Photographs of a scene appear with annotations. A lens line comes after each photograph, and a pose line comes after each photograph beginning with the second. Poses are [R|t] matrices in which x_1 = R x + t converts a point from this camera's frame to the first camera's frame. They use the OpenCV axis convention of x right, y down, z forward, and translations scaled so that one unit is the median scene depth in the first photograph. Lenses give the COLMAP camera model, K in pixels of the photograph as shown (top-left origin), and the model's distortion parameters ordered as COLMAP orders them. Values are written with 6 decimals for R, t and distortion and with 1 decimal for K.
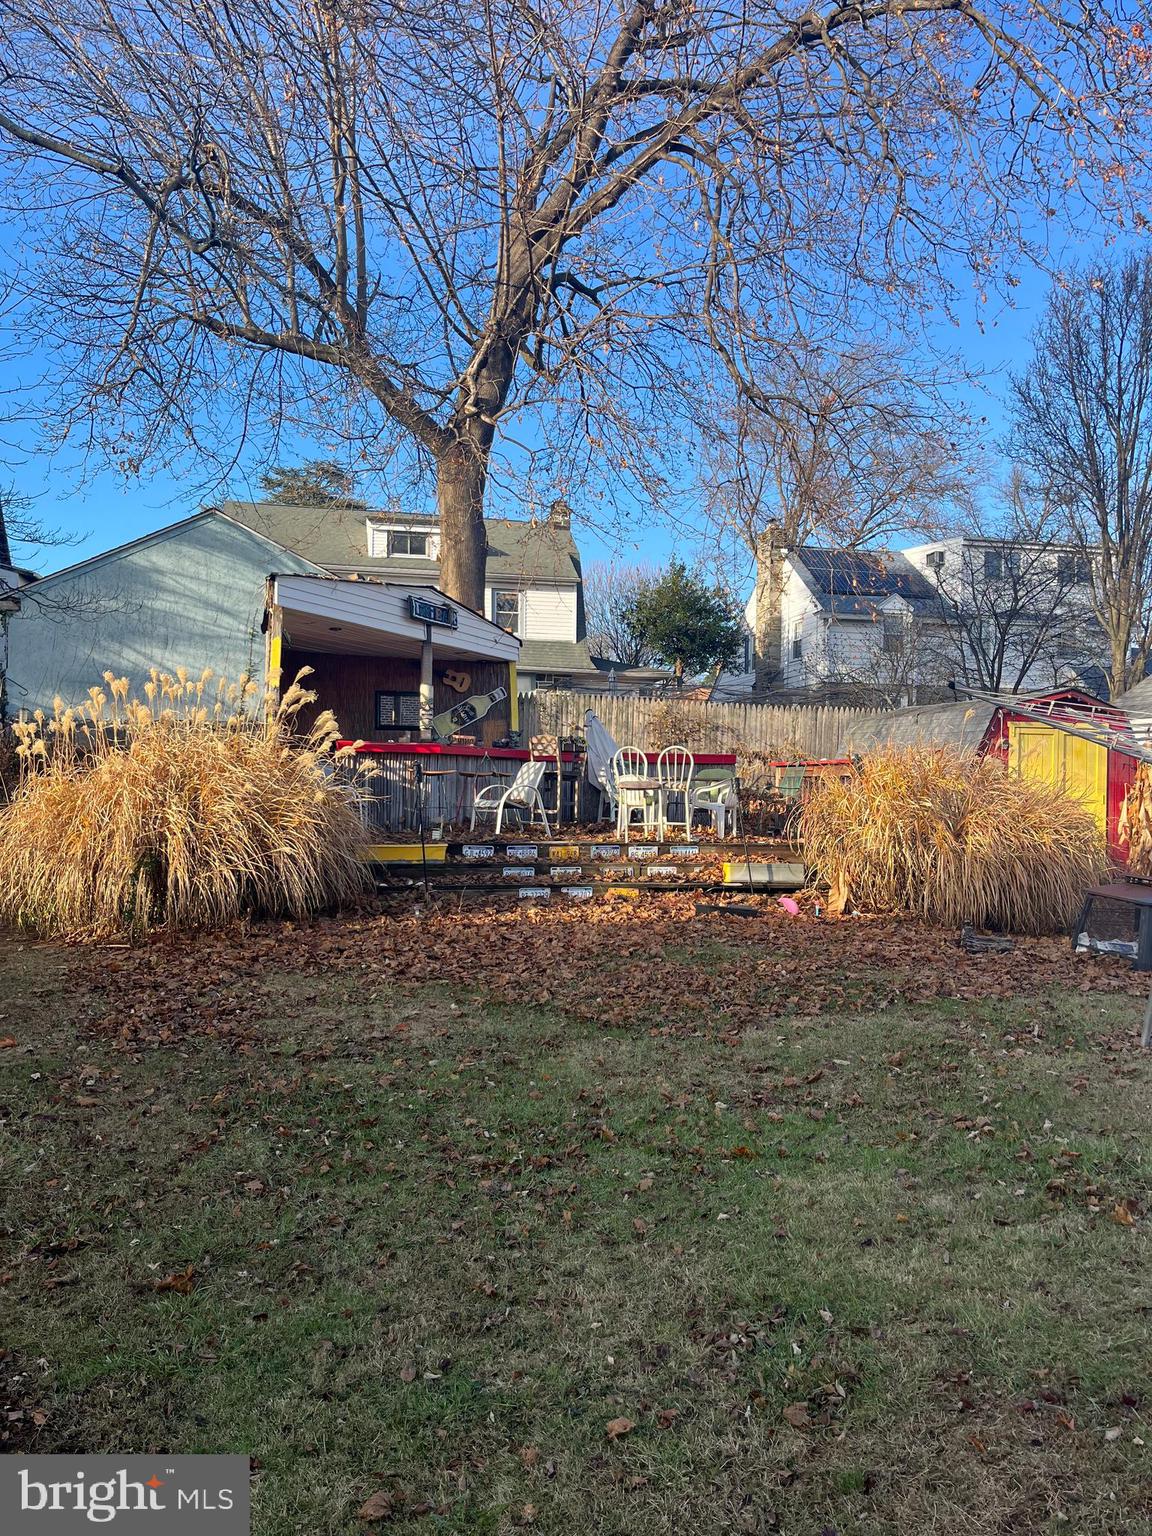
lens RADIAL K [[1159.6, 0, 580.1], [0, 1159.6, 758.7], [0, 0, 1]] dist [0.048726, -0.062504]
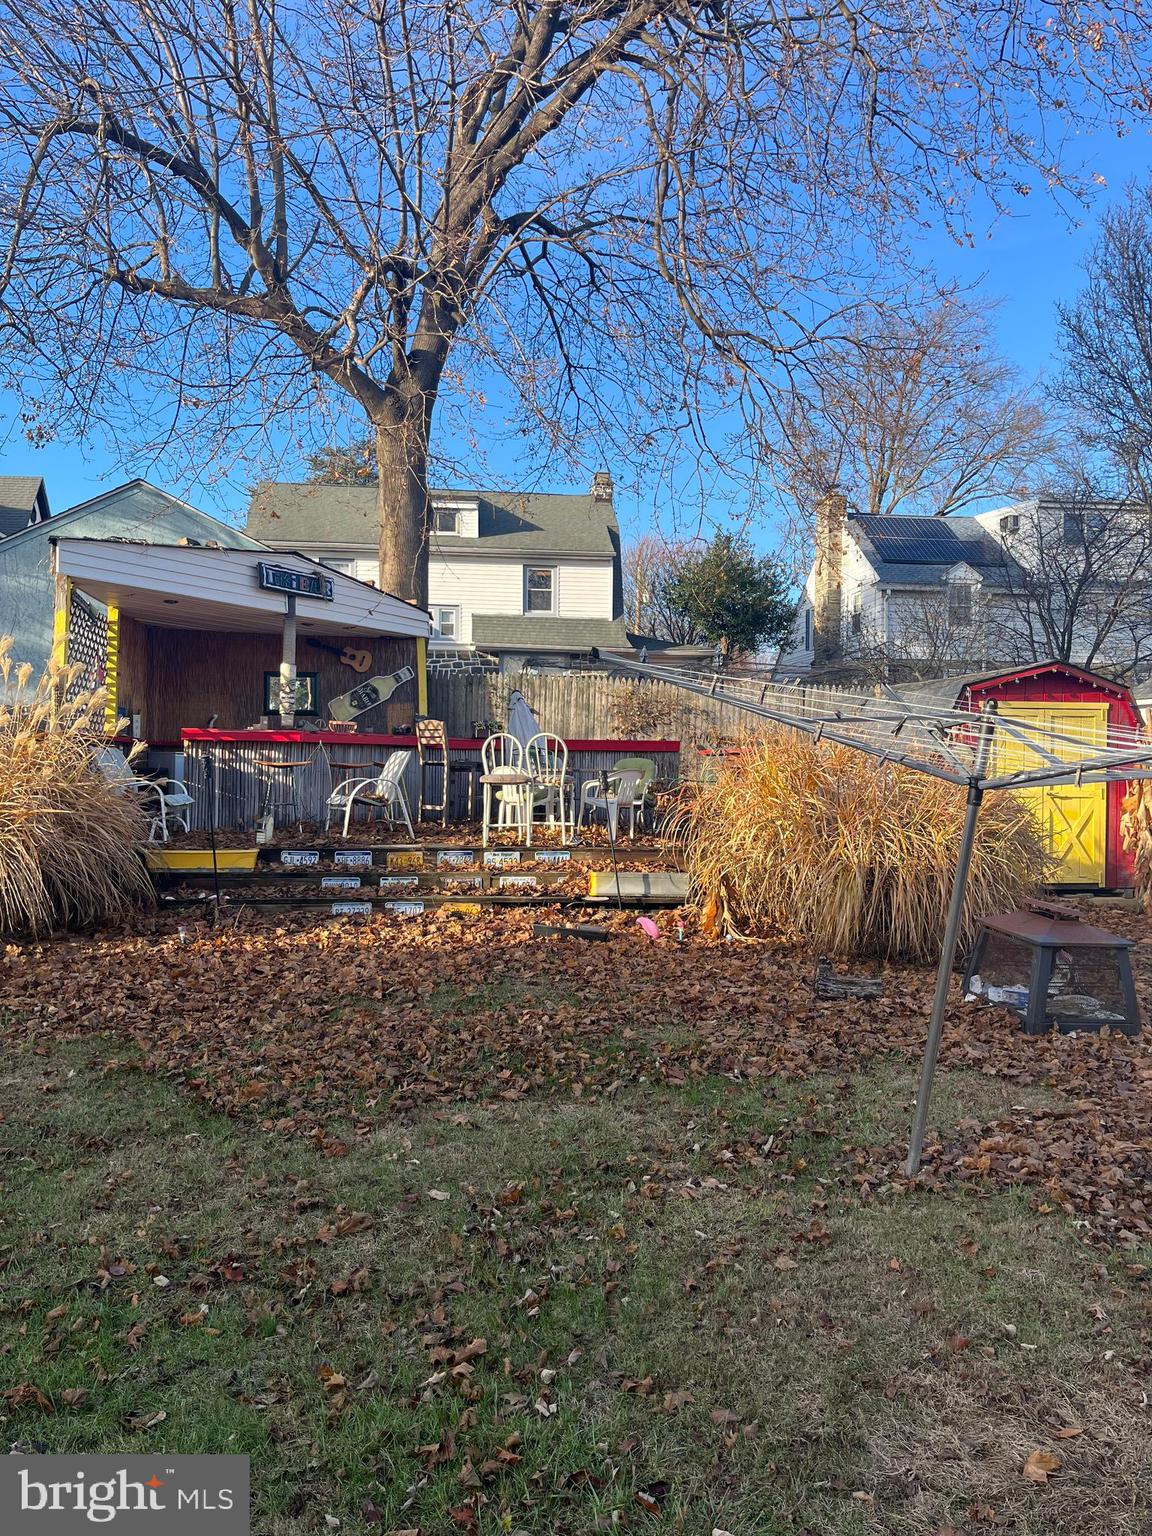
lens RADIAL K [[1155.0, 0, 577.9], [0, 1155.0, 742.8], [0, 0, 1]] dist [0.043727, -0.070403]
pose [[0.994481, -0.003793, -0.104852, 0.172809], [0.004064, 0.999989, 0.002376, -0.004928], [0.104842, -0.002789, 0.994485, 0.146013]]
